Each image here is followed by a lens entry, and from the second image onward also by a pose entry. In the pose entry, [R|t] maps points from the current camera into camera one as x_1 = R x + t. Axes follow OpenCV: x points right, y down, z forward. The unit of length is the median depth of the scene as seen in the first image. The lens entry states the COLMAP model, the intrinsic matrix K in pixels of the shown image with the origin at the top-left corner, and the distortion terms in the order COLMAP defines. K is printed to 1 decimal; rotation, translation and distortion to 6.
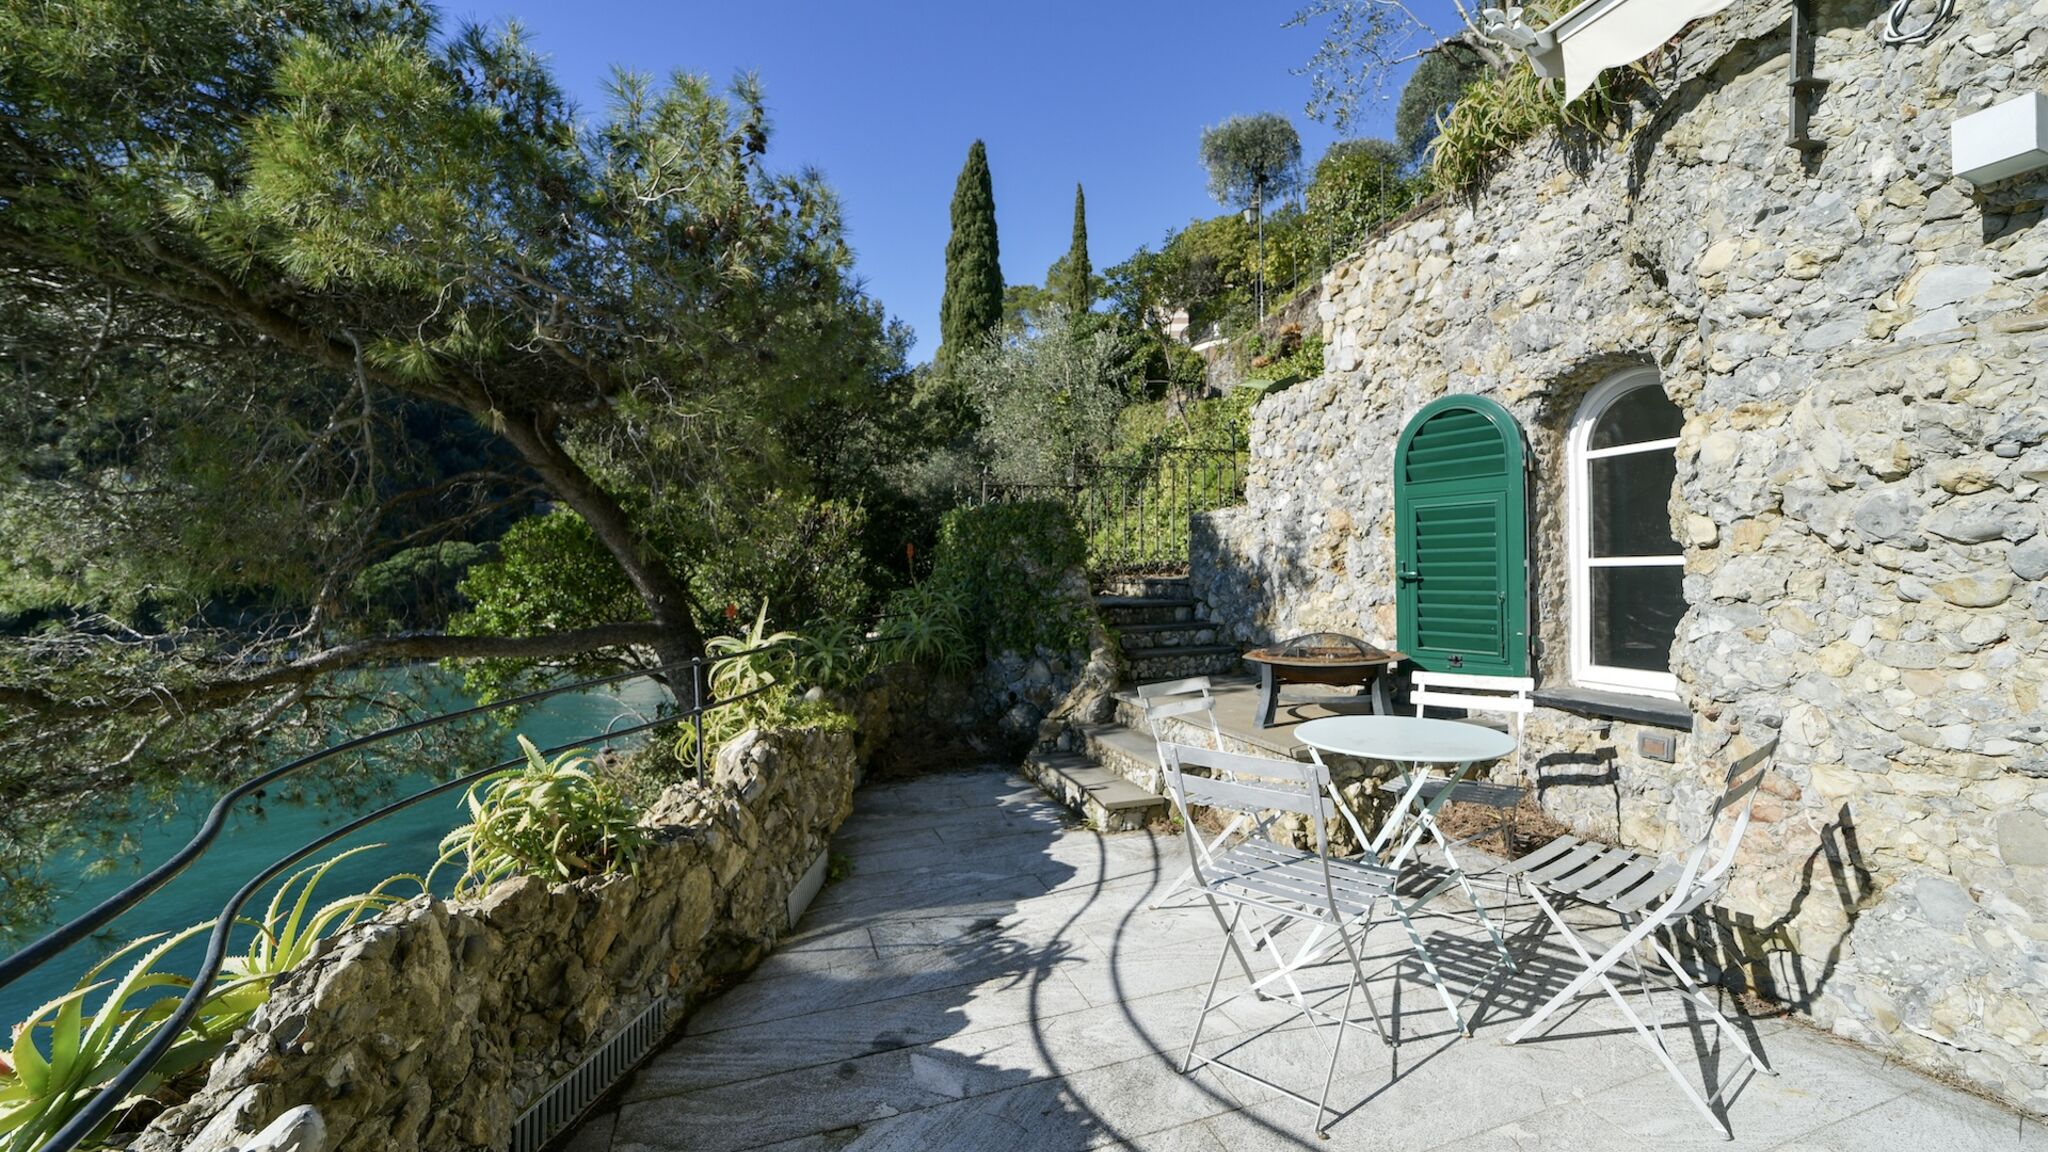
lens RADIAL K [[798.0, 0, 1031.2], [0, 798.0, 571.4], [0, 0, 1]] dist [-0.040069, 0.010519]
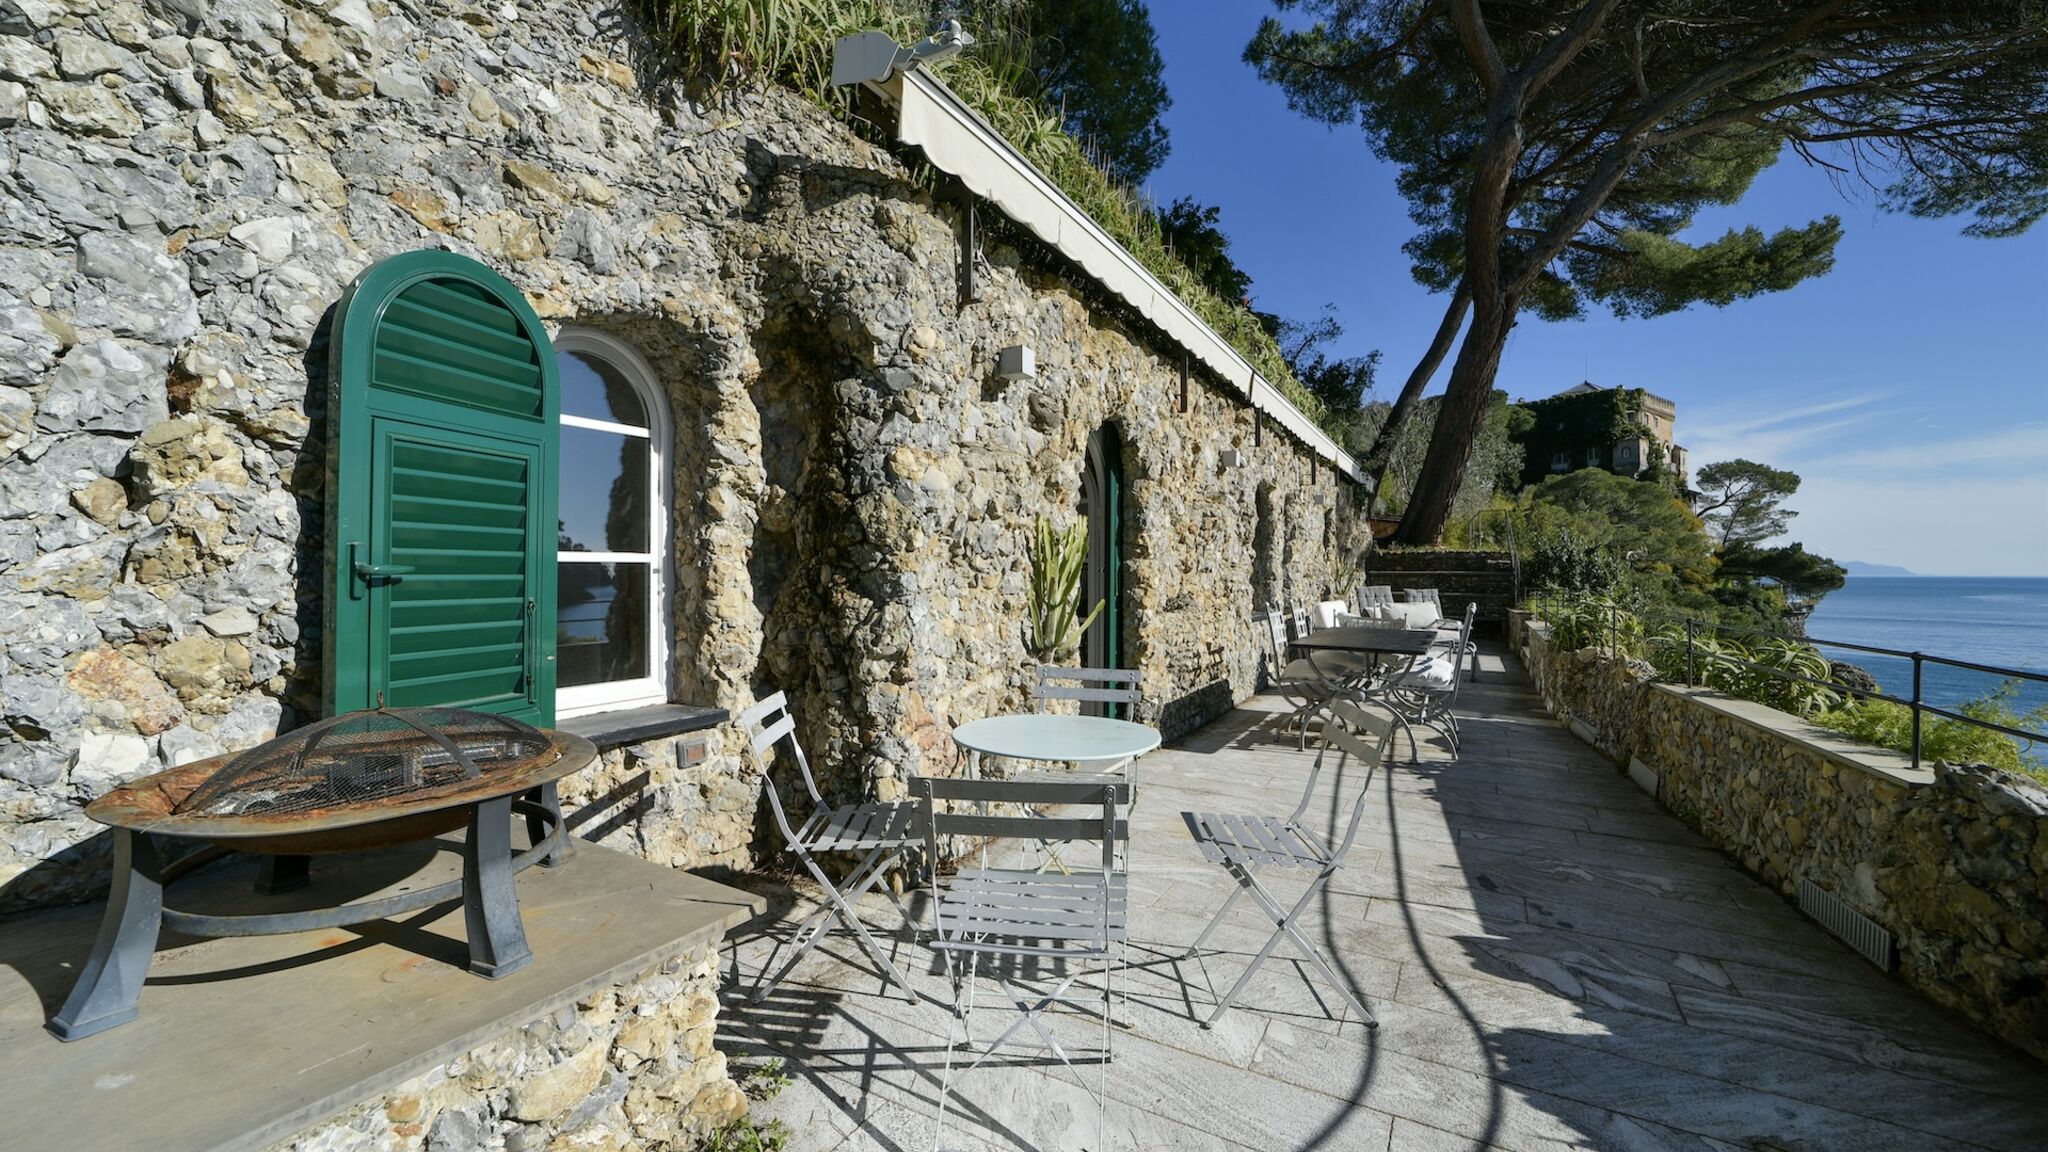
lens RADIAL K [[798.0, 0, 1031.2], [0, 798.0, 571.4], [0, 0, 1]] dist [-0.040069, 0.010519]
pose [[-0.665120, 0.000880, 0.746736, -0.236591], [0.002477, 0.999996, 0.001027, 0.005094], [-0.746732, 0.002533, -0.665120, 1.605553]]
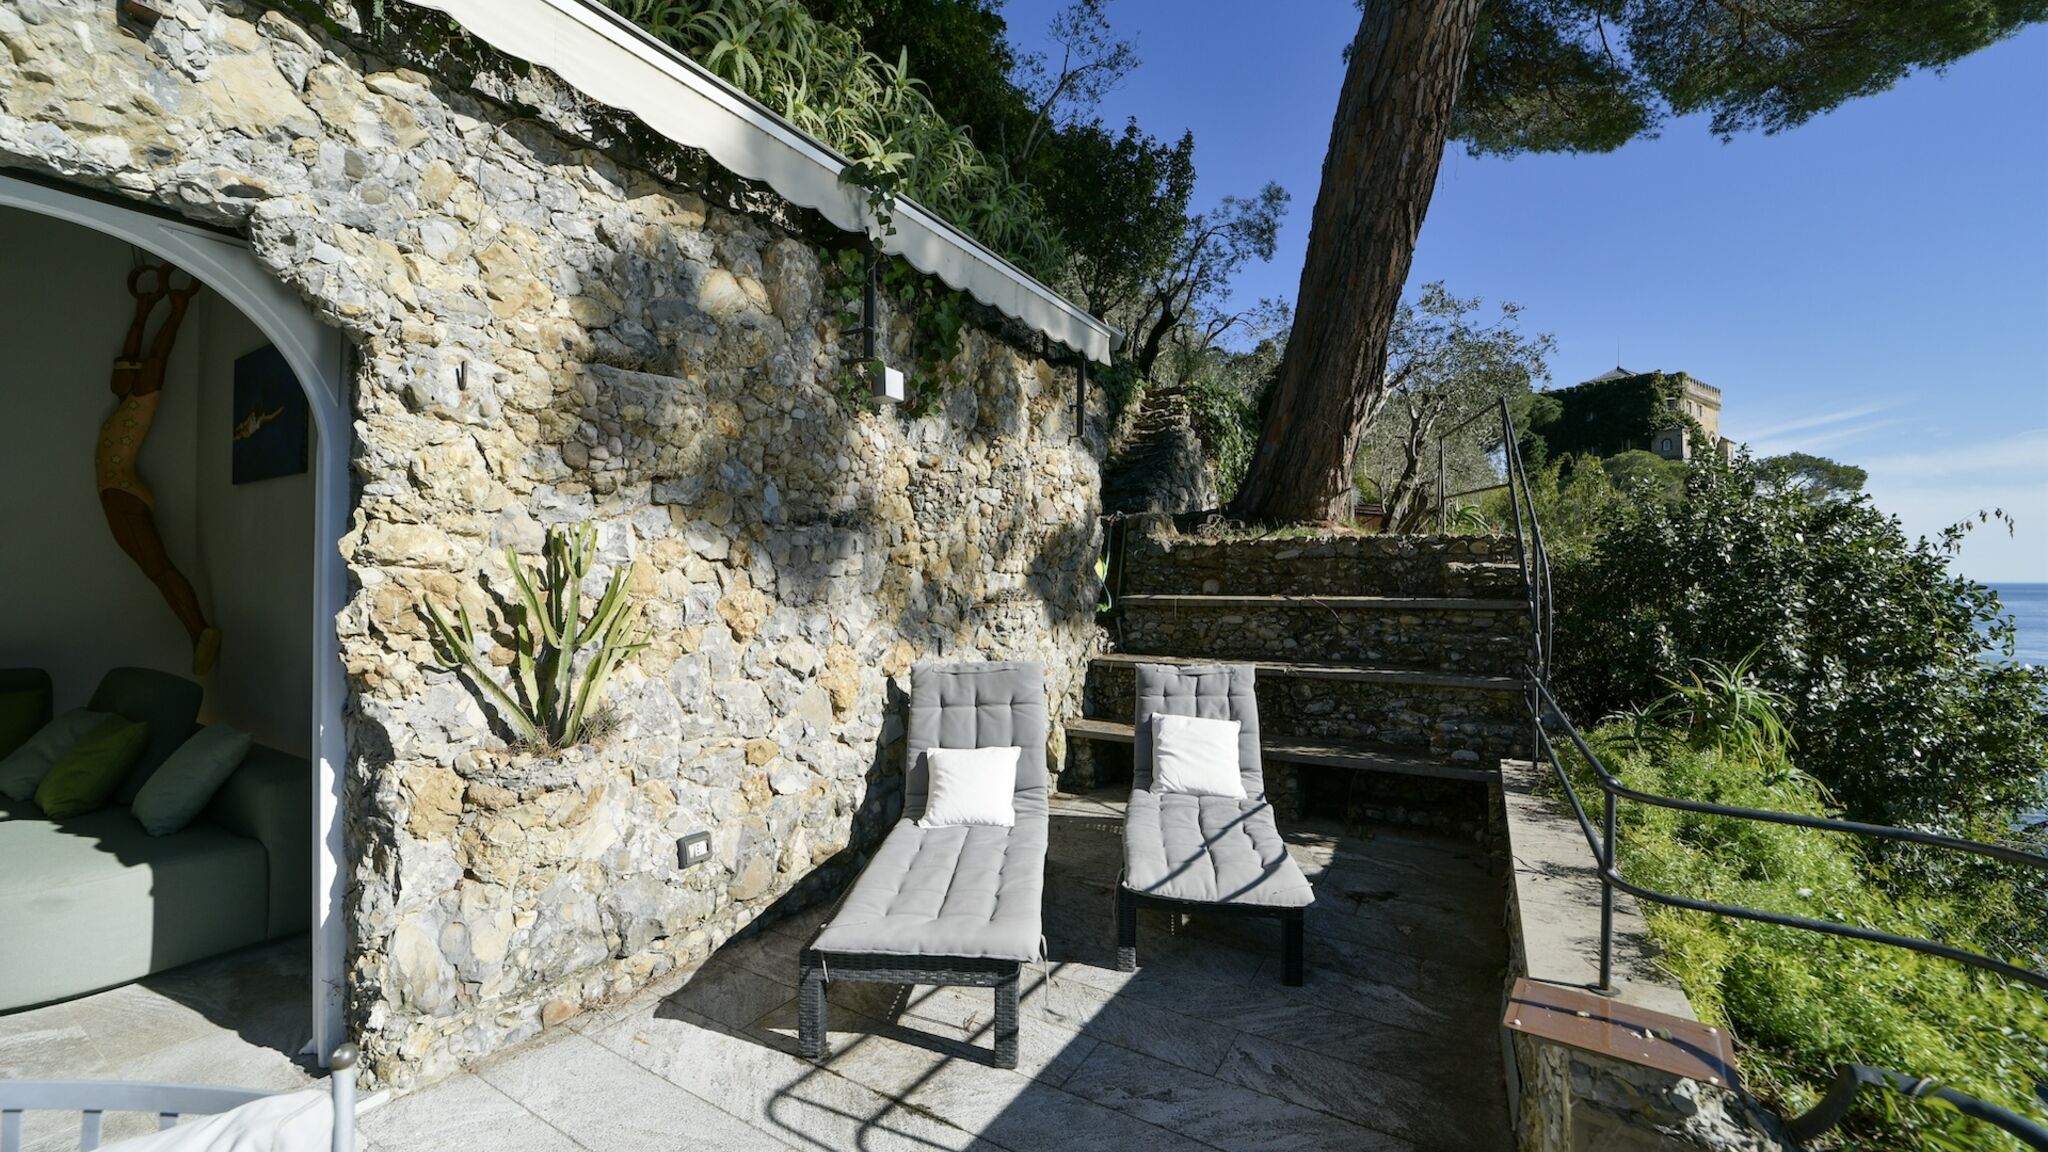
lens RADIAL K [[798.0, 0, 1031.2], [0, 798.0, 571.4], [0, 0, 1]] dist [-0.040069, 0.010519]
pose [[-0.647222, 0.011208, 0.762219, 1.103607], [0.005076, 0.999933, -0.010393, -0.026381], [-0.762285, -0.002858, -0.647235, -2.896462]]
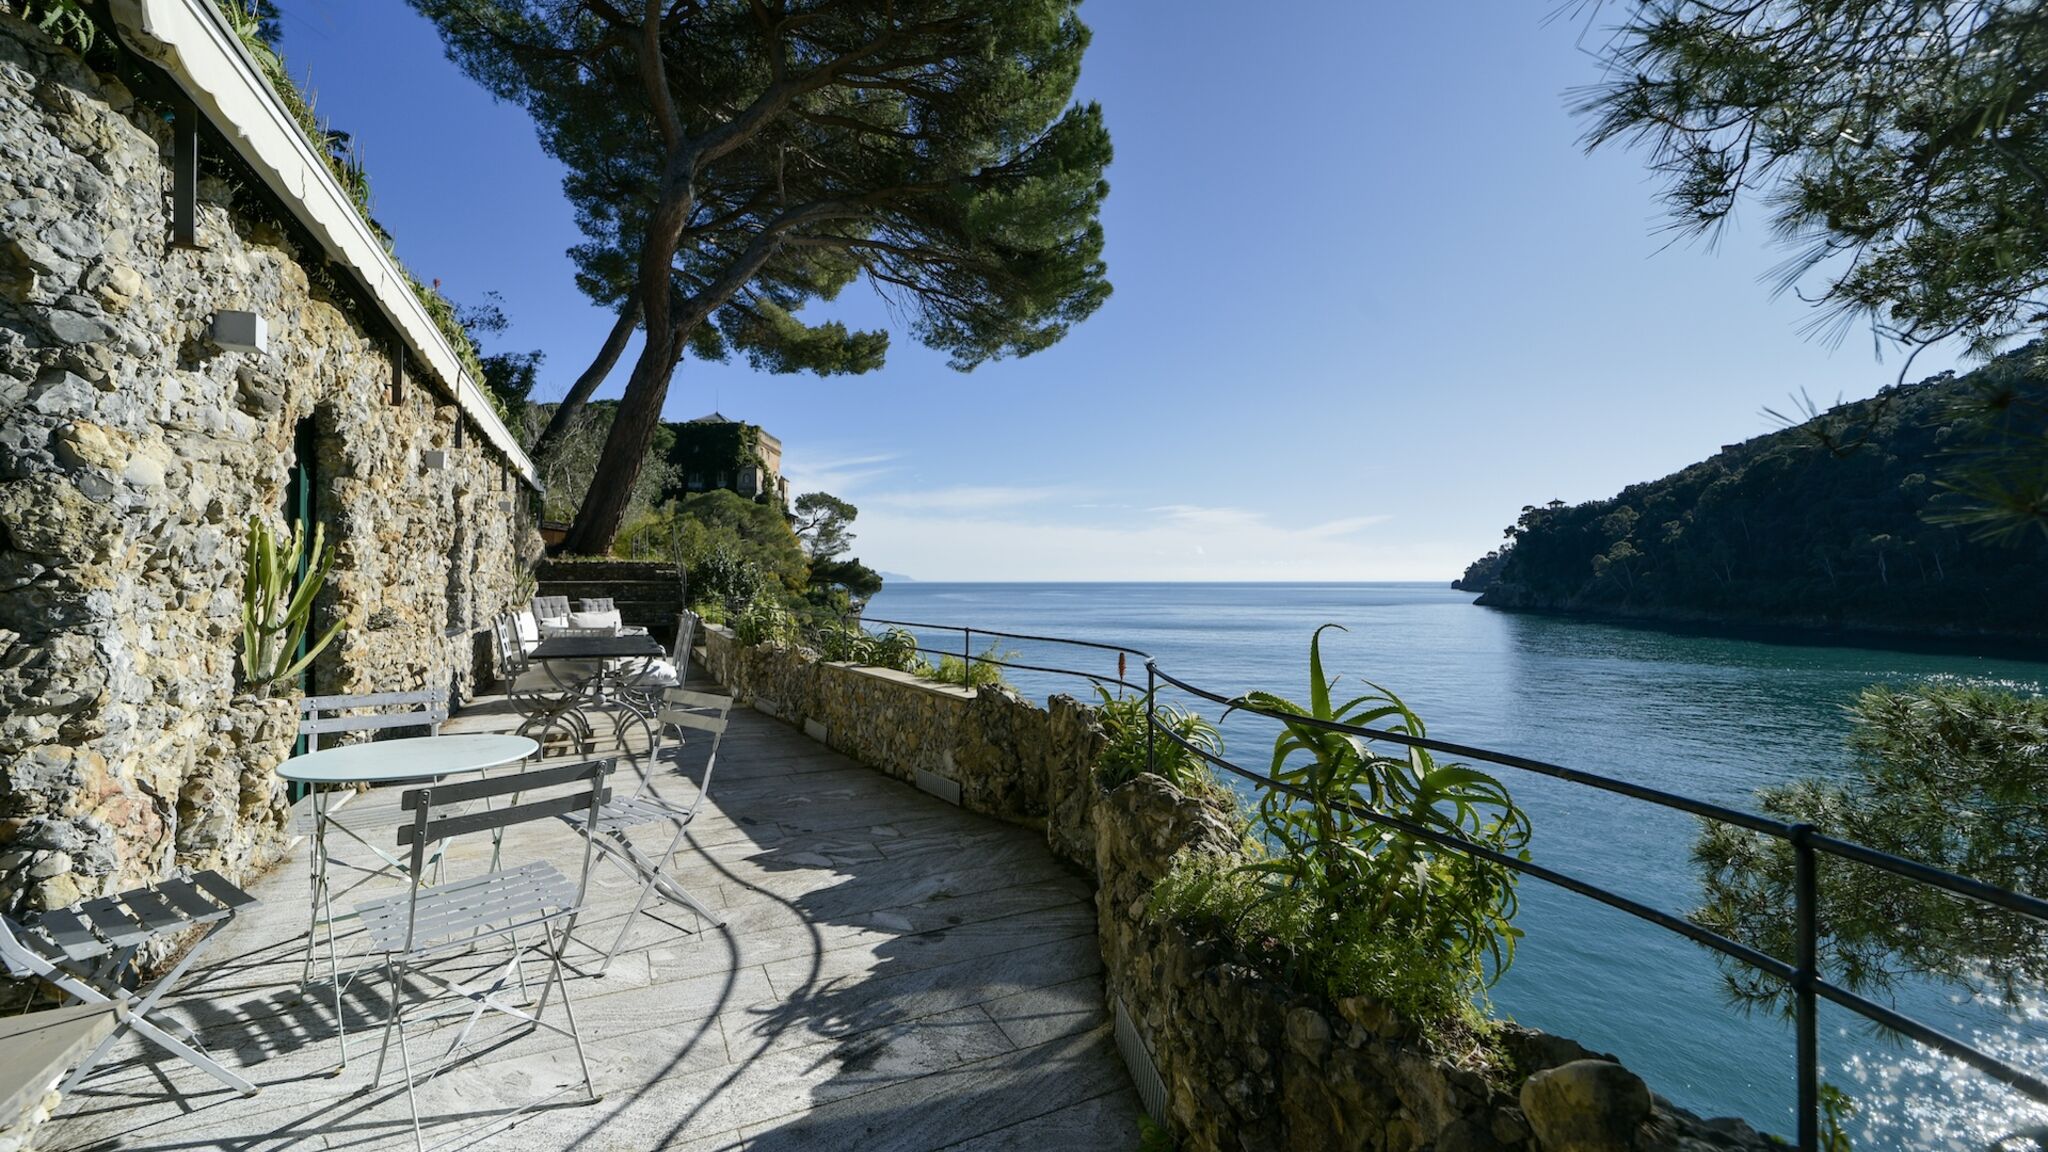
lens RADIAL K [[798.0, 0, 1031.2], [0, 798.0, 571.4], [0, 0, 1]] dist [-0.040069, 0.010519]
pose [[-0.987959, 0.002751, -0.154690, -0.116888], [0.003742, 0.999974, -0.006112, -0.006342], [0.154670, -0.006618, -0.987944, 1.965683]]
